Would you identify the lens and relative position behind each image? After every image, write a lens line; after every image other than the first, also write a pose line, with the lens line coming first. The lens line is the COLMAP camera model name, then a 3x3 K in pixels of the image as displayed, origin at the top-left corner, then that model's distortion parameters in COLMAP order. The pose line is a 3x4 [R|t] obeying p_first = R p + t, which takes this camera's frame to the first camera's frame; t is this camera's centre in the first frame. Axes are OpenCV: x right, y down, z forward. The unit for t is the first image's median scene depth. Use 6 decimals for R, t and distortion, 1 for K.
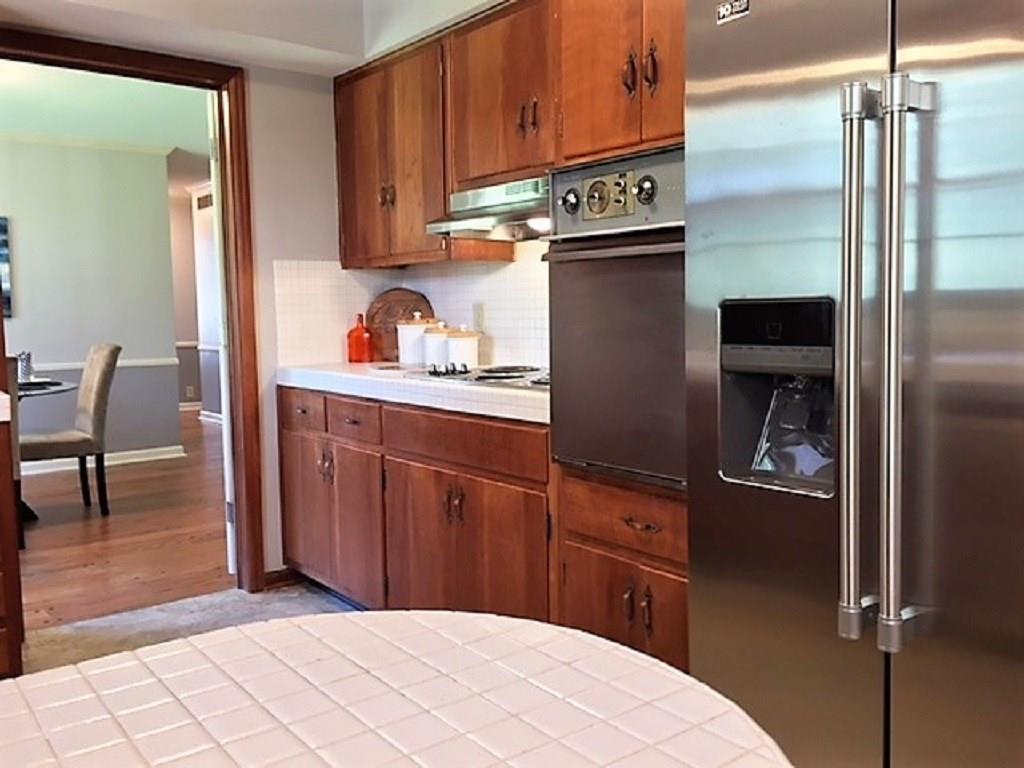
lens RADIAL K [[880.7, 0, 512.5], [0, 880.7, 372.0], [0, 0, 1]] dist [0.103397, -0.150299]
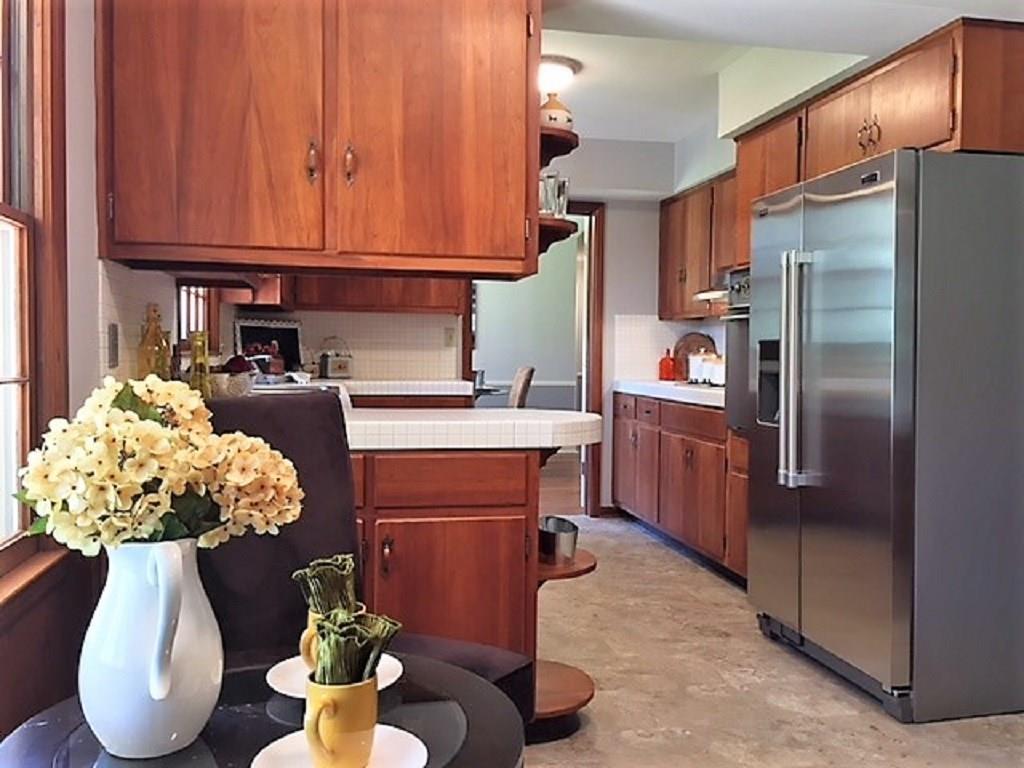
lens RADIAL K [[880.7, 0, 512.5], [0, 880.7, 372.0], [0, 0, 1]] dist [0.103397, -0.150299]
pose [[0.894315, 0.038286, -0.445796, 0.295227], [-0.060257, 0.997562, -0.035208, 0.048916], [0.443361, 0.058350, 0.894442, -0.541926]]
